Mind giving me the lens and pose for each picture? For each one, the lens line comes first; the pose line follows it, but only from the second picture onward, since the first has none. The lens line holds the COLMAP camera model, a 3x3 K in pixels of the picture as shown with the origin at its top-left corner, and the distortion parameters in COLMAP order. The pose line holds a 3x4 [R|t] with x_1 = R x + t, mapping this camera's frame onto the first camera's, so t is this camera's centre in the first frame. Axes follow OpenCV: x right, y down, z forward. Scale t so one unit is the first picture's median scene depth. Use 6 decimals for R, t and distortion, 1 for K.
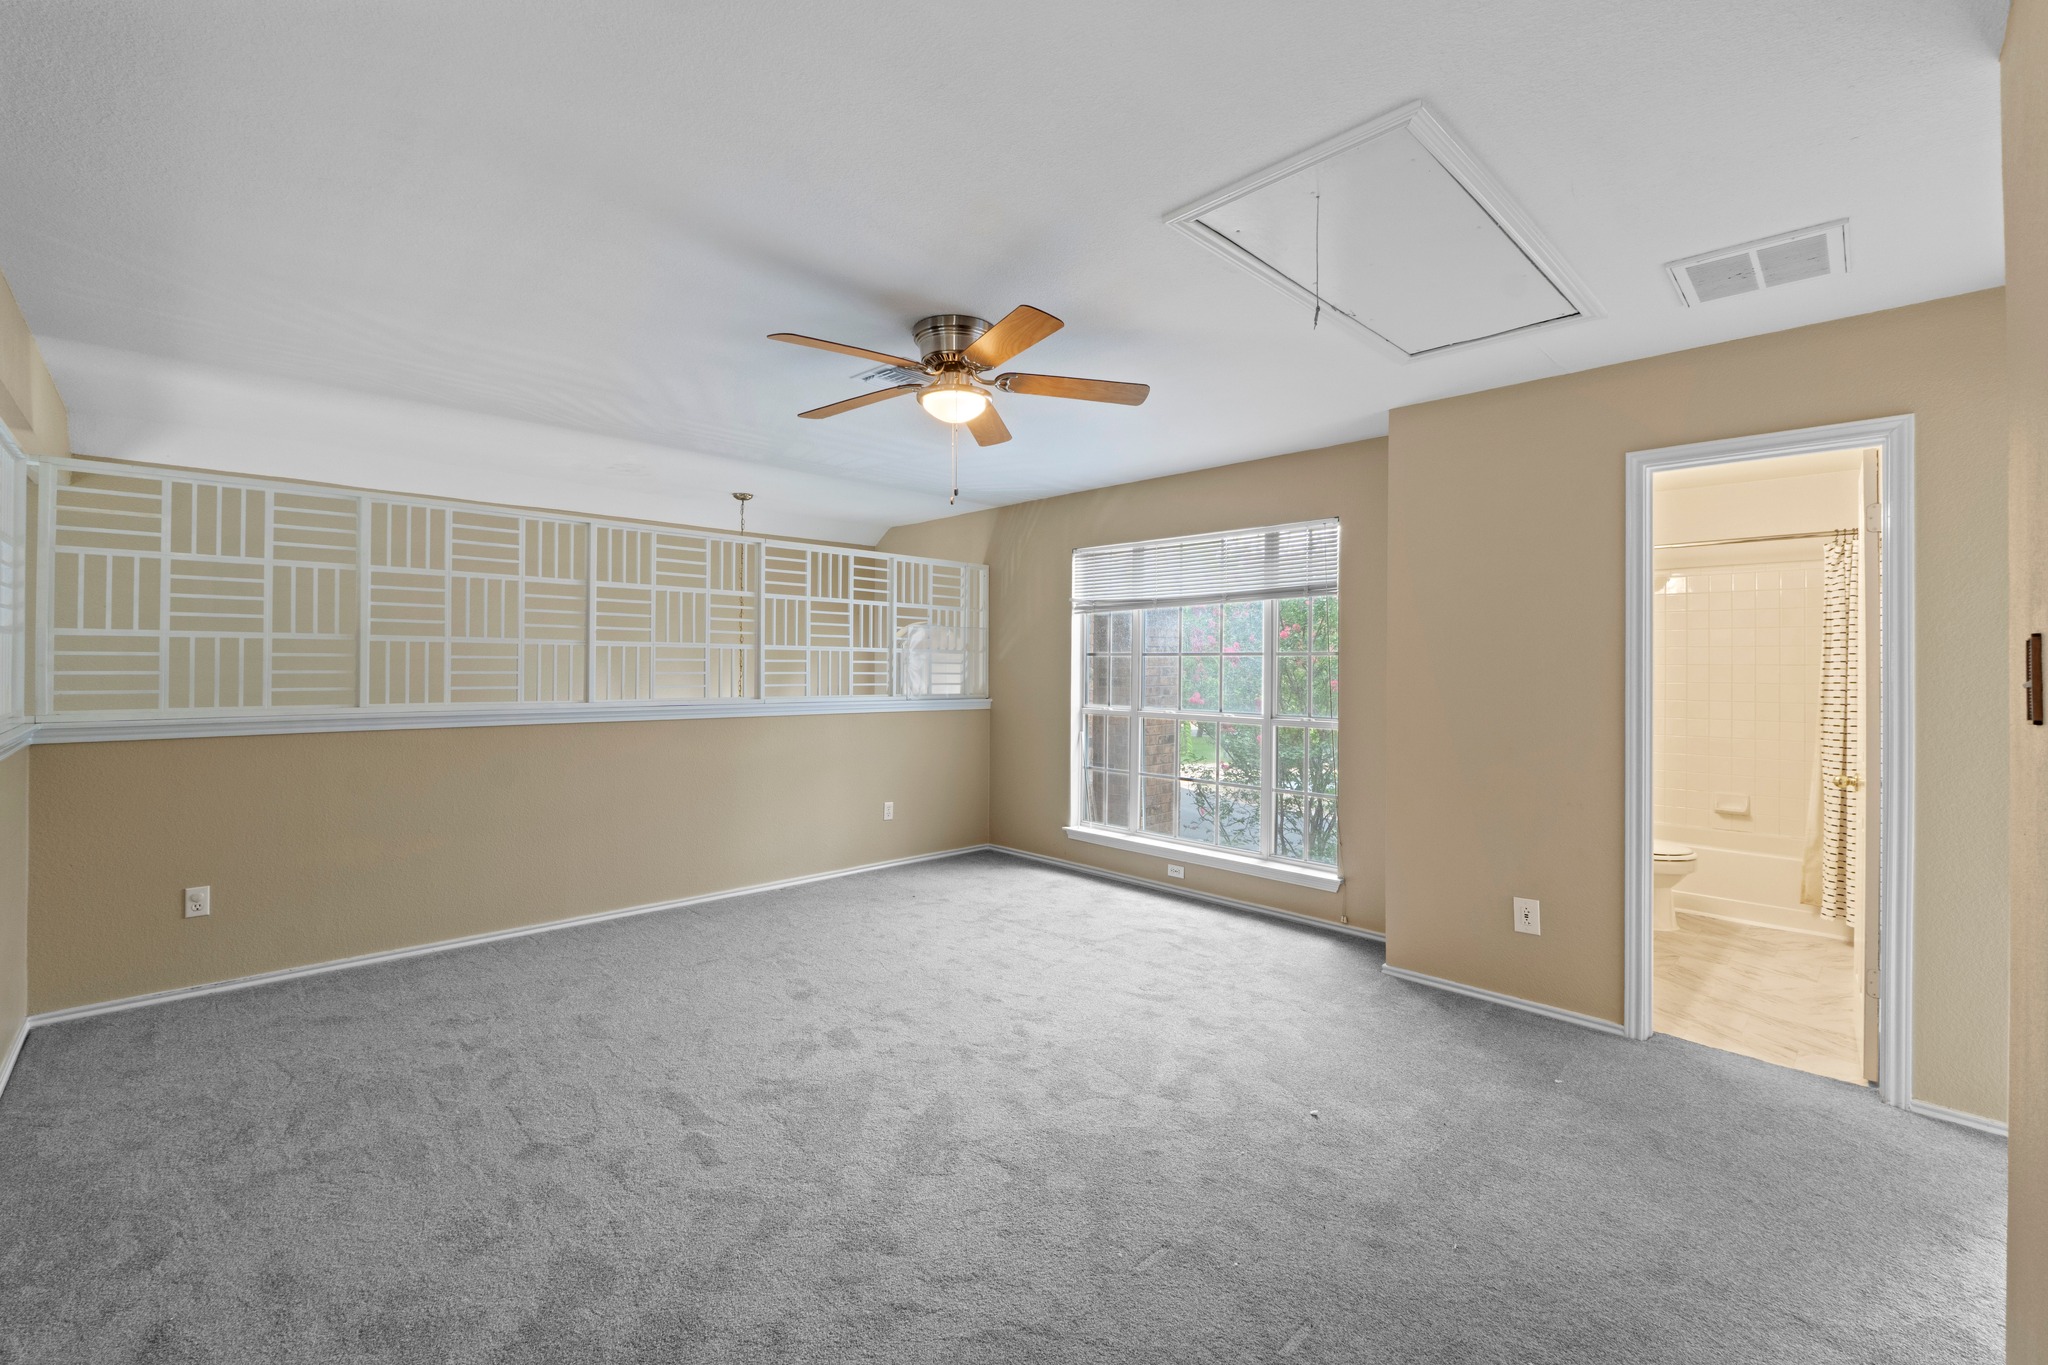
lens RADIAL K [[859.7, 0, 1035.2], [0, 859.7, 659.1], [0, 0, 1]] dist [-0.011992, 0.000044]
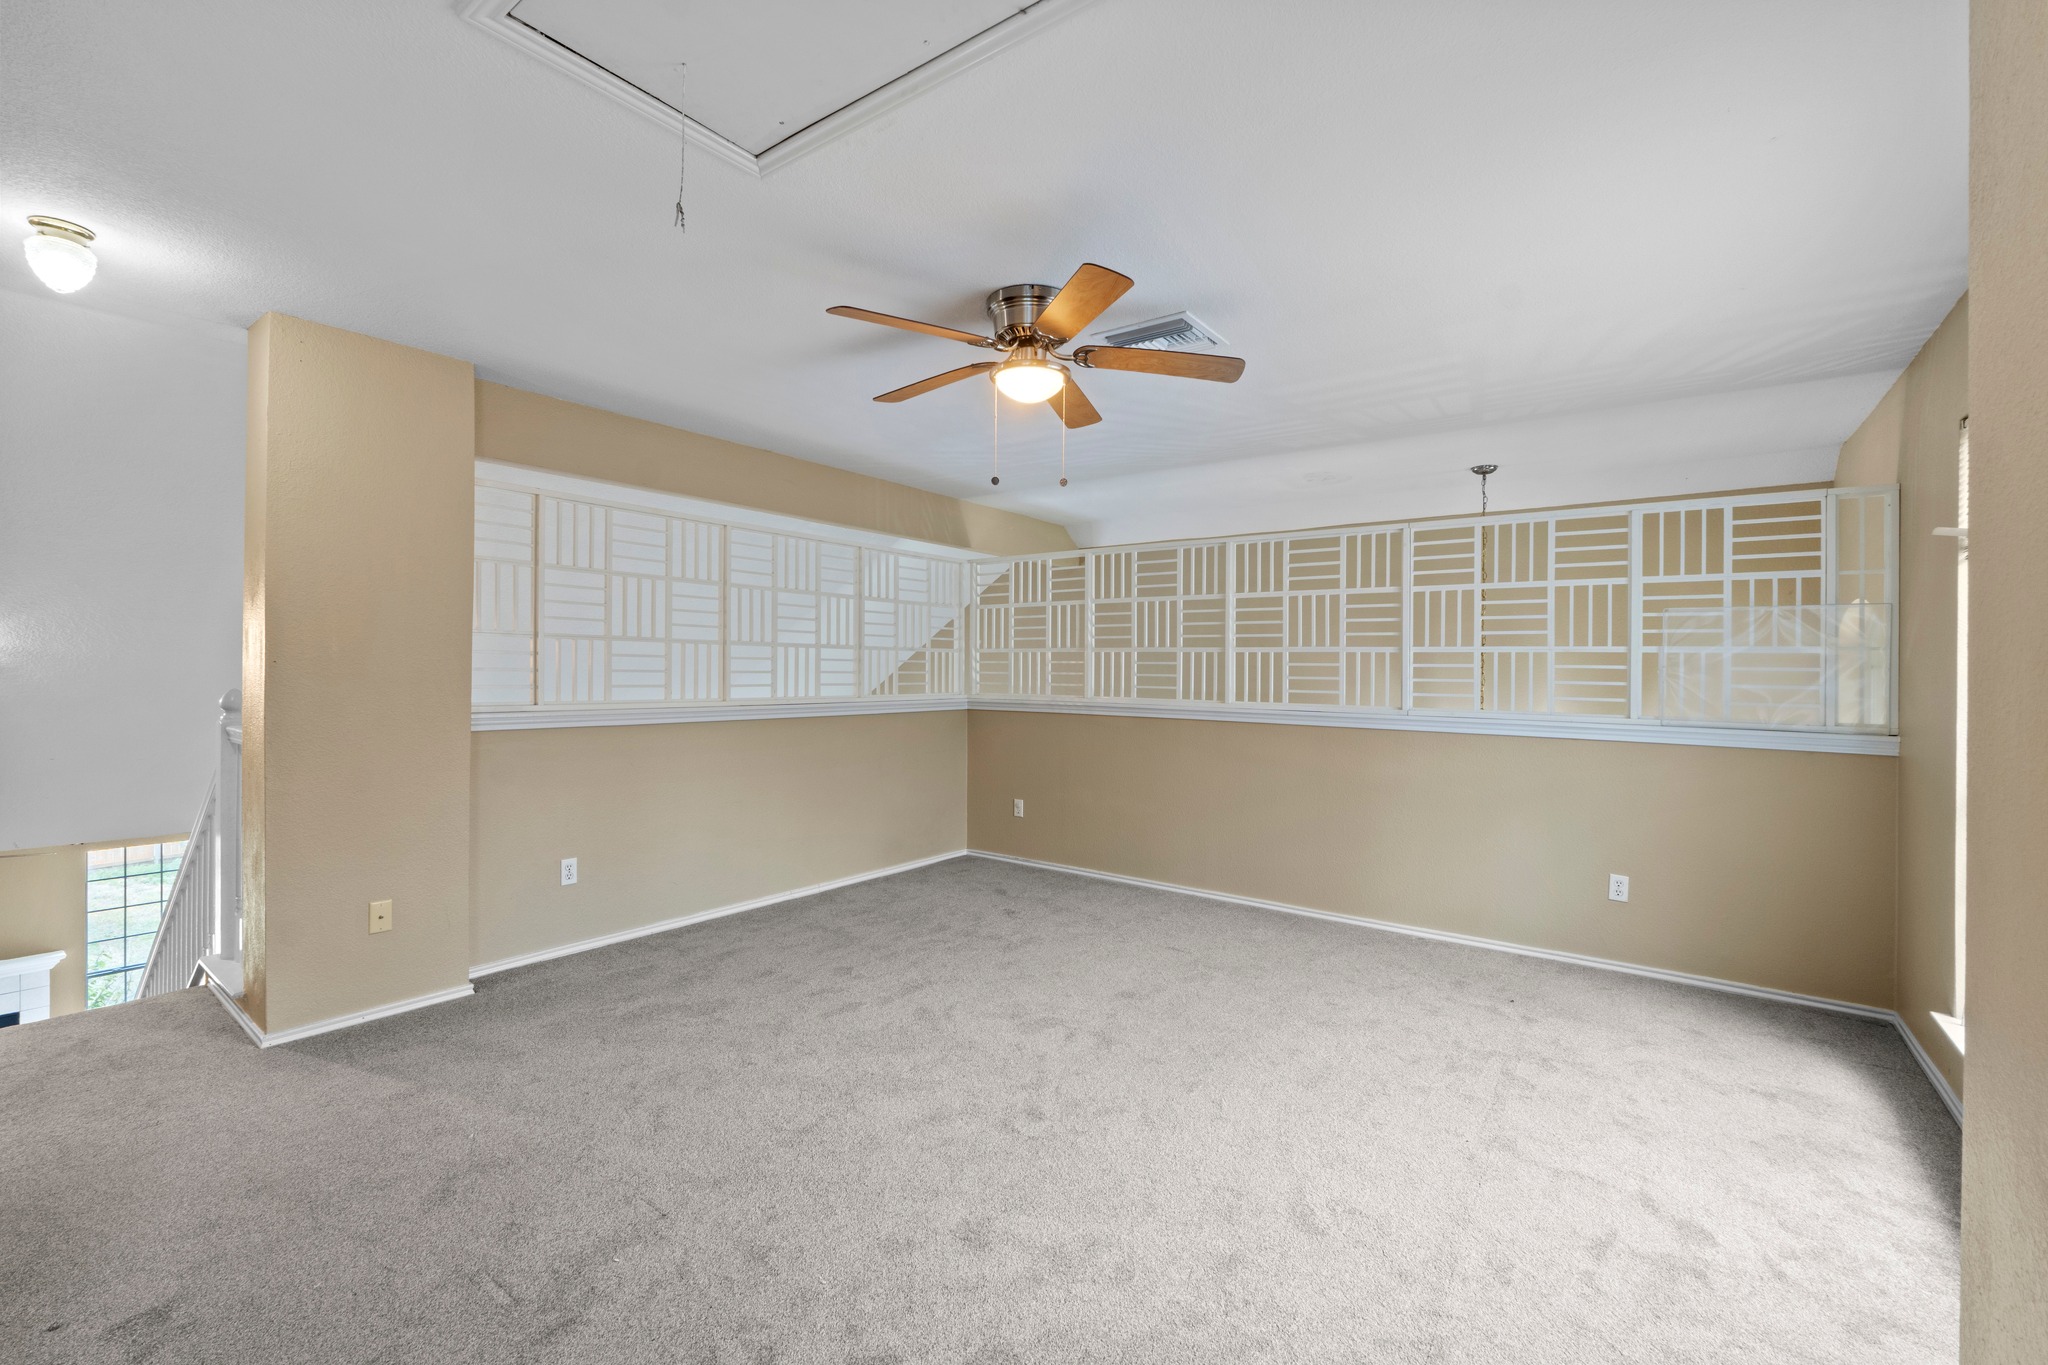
lens RADIAL K [[869.9, 0, 1017.9], [0, 869.9, 670.1], [0, 0, 1]] dist [-0.002577, -0.000339]
pose [[0.155659, -0.001241, -0.987810, 0.571024], [-0.000637, 0.999999, -0.001357, 0.009644], [0.987811, 0.000841, 0.155658, 0.568332]]
